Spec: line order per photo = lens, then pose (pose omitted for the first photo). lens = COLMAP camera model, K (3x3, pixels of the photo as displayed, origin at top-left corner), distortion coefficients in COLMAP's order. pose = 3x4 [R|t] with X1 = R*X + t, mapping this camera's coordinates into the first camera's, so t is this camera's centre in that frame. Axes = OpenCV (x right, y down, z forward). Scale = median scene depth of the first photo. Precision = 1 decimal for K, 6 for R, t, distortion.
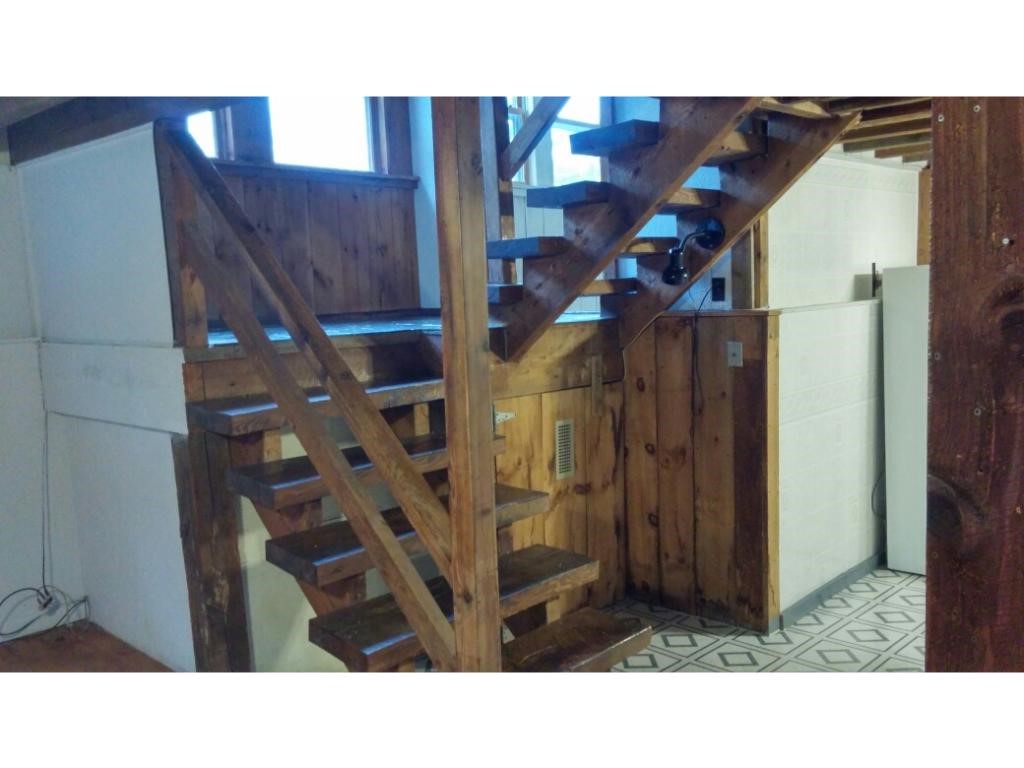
lens RADIAL K [[877.6, 0, 519.1], [0, 877.6, 389.4], [0, 0, 1]] dist [0.063589, -0.071013]
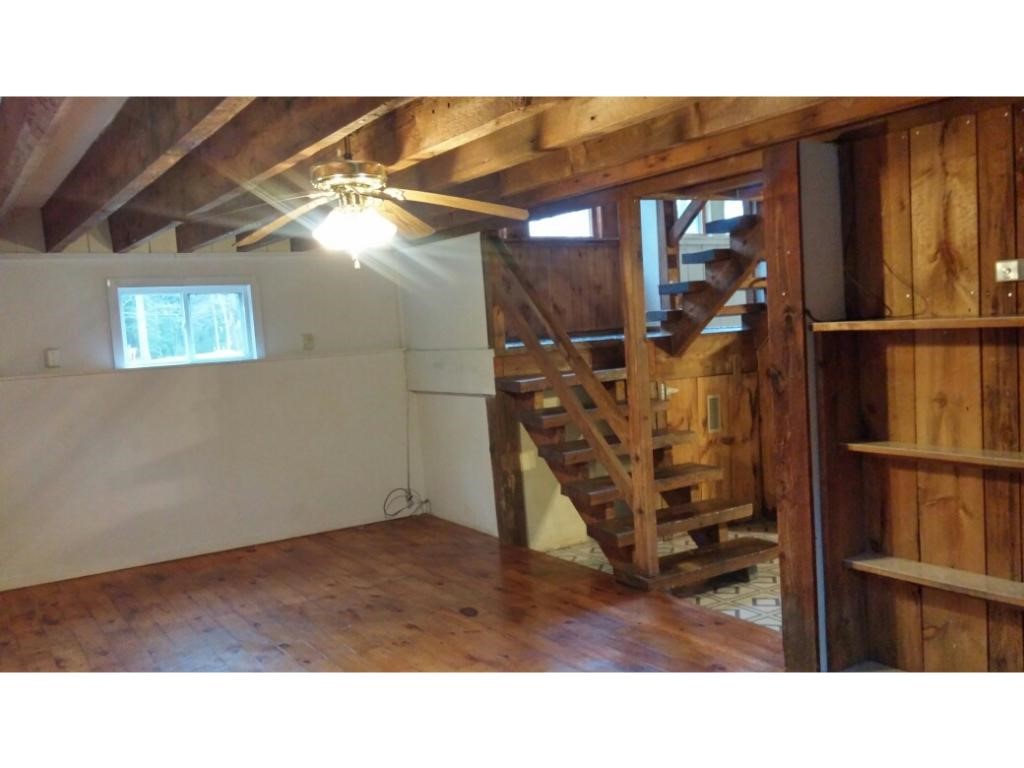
lens RADIAL K [[877.6, 0, 508.6], [0, 877.6, 389.6], [0, 0, 1]] dist [0.063589, -0.071013]
pose [[0.967024, -0.006594, -0.254601, 0.105628], [-0.000955, 0.999564, -0.029516, 0.077529], [0.254685, 0.028785, 0.966596, -0.654553]]
